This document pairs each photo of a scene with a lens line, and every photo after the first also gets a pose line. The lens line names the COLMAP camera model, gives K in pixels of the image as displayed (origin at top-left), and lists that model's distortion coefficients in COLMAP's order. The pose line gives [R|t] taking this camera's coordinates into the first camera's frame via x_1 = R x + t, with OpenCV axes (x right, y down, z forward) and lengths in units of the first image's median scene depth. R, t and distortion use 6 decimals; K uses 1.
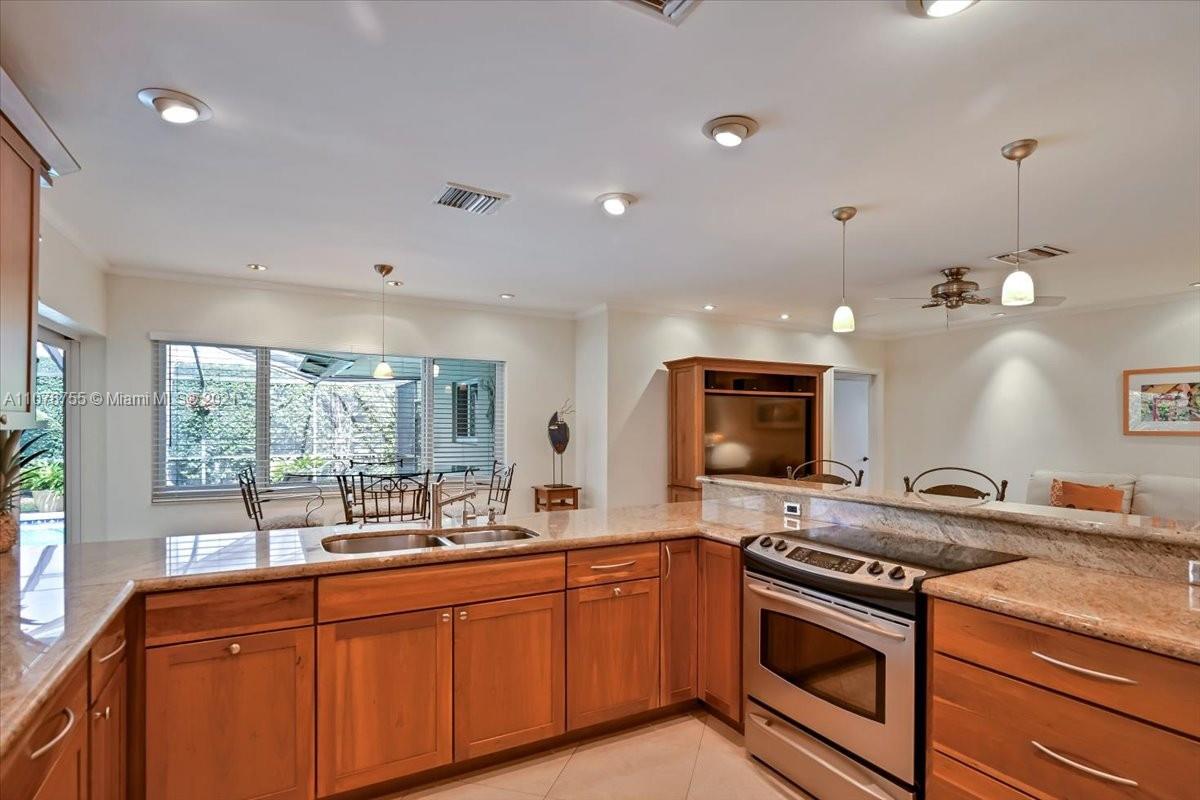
lens RADIAL K [[597.5, 0, 590.2], [0, 597.5, 428.5], [0, 0, 1]] dist [0.001231, 0.000235]
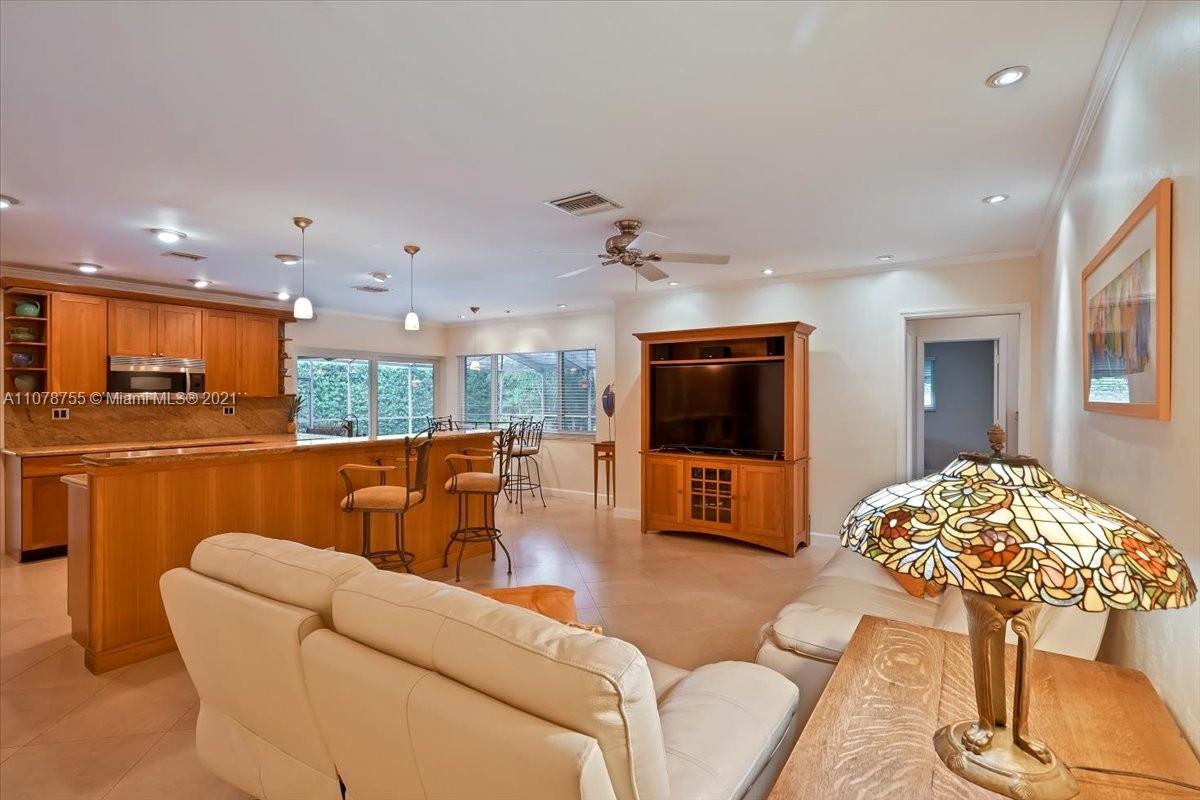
lens RADIAL K [[555.2, 0, 600.0], [0, 555.2, 400.0], [0, 0, 1]] dist [0.001569, 0.000490]
pose [[0.468980, 0.002983, -0.883204, 1.007498], [-0.004168, 0.999991, 0.001164, 0.003819], [0.883199, 0.003135, 0.468988, 0.415034]]
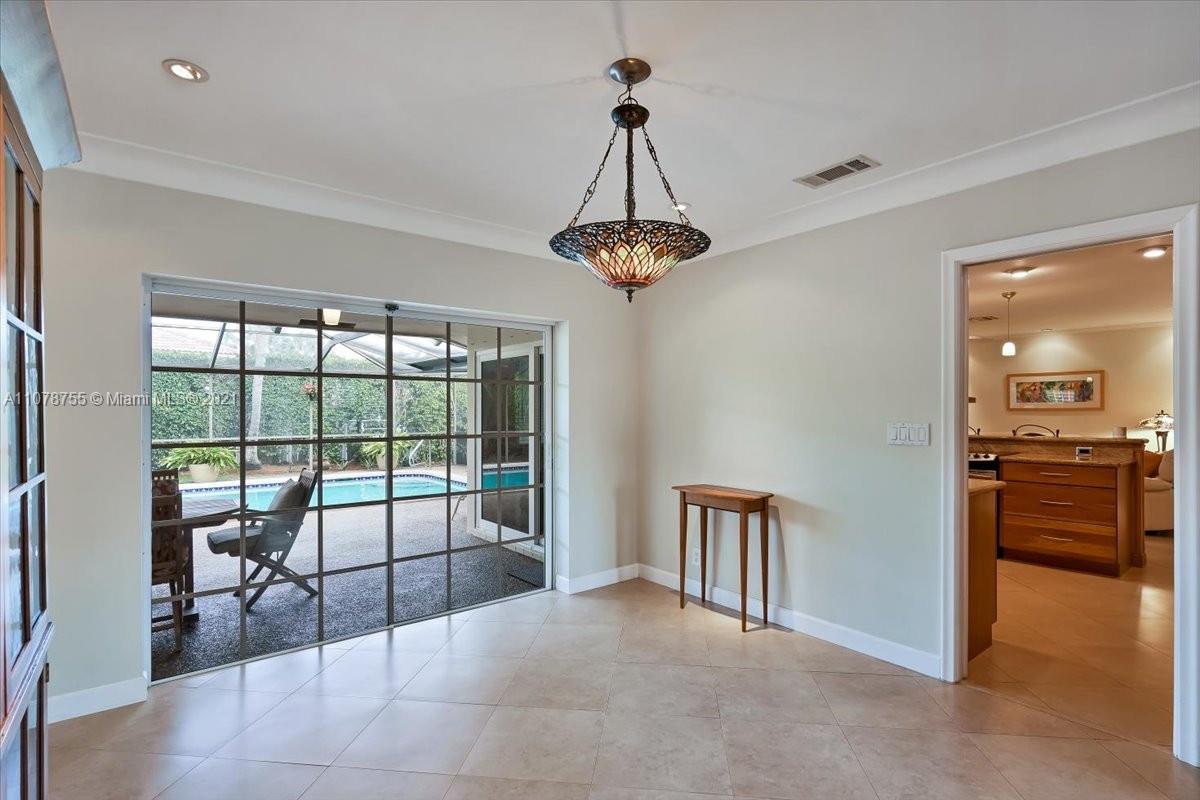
lens RADIAL K [[574.2, 0, 588.8], [0, 574.2, 409.4], [0, 0, 1]] dist [-0.005688, 0.000222]
pose [[0.985087, -0.005036, 0.171985, -0.642628], [0.006116, 0.999965, -0.005751, 0.010404], [-0.171950, 0.006717, 0.985083, -0.476432]]
